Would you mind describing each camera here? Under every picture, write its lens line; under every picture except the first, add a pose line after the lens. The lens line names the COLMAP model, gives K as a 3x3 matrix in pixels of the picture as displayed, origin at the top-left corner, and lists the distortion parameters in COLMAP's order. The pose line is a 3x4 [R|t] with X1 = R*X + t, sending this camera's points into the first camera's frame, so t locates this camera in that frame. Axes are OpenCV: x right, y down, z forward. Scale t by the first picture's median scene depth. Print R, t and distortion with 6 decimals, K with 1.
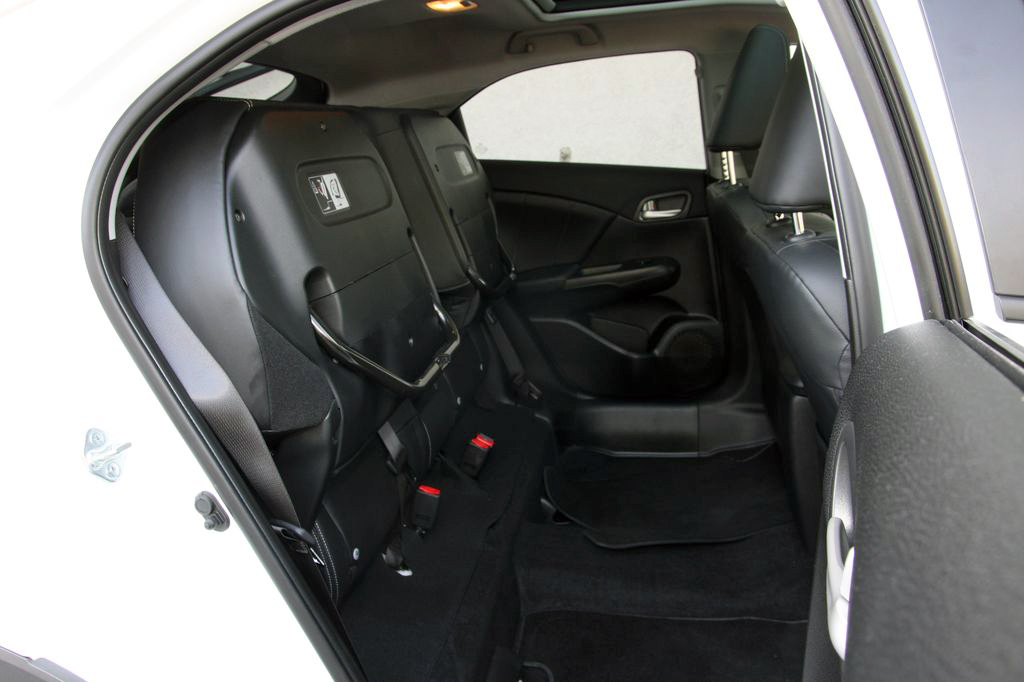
lens RADIAL K [[787.9, 0, 511.4], [0, 787.9, 352.3], [0, 0, 1]] dist [-0.146886, 0.118814]
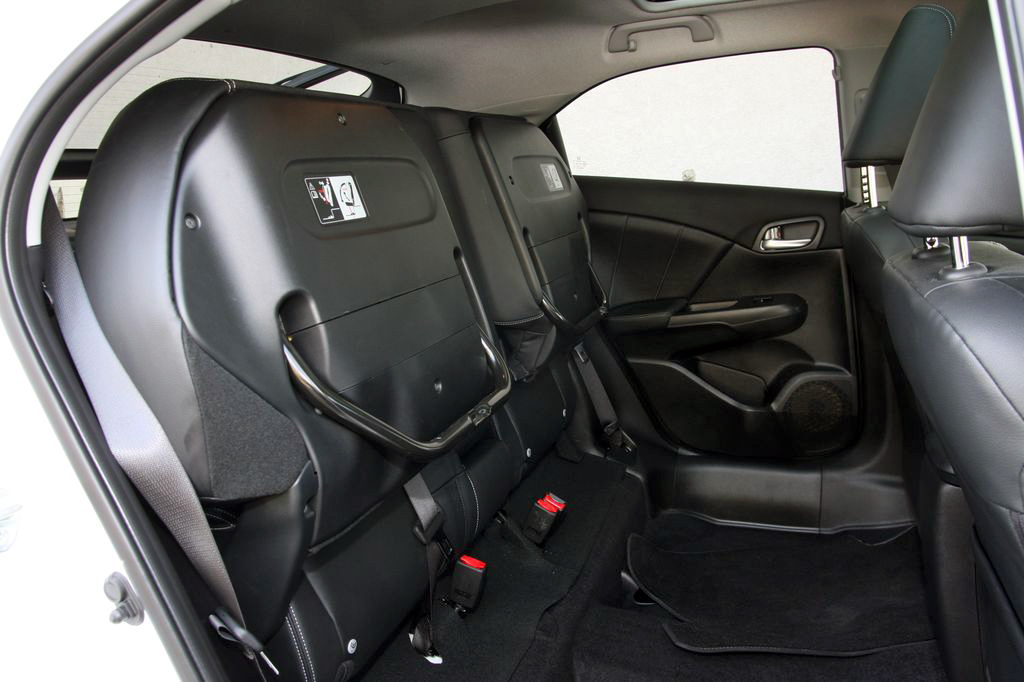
lens RADIAL K [[791.6, 0, 505.9], [0, 791.6, 352.3], [0, 0, 1]] dist [-0.144531, 0.119364]
pose [[0.983468, 0.051126, -0.173713, 0.066312], [-0.057344, 0.997874, -0.030963, -0.024018], [0.171761, 0.040412, 0.984309, 0.182971]]
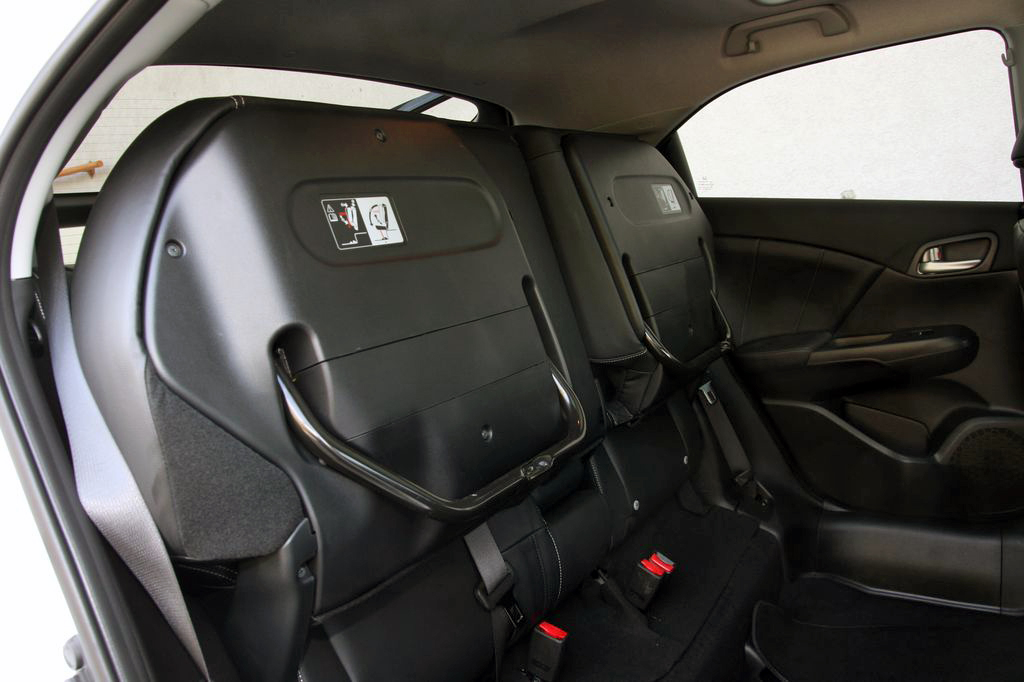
lens RADIAL K [[791.6, 0, 505.9], [0, 791.6, 352.3], [0, 0, 1]] dist [-0.144531, 0.119364]
pose [[0.921437, 0.041405, -0.386316, 0.132245], [-0.070868, 0.995536, -0.062332, -0.037318], [0.382011, 0.084813, 0.920258, 0.298815]]
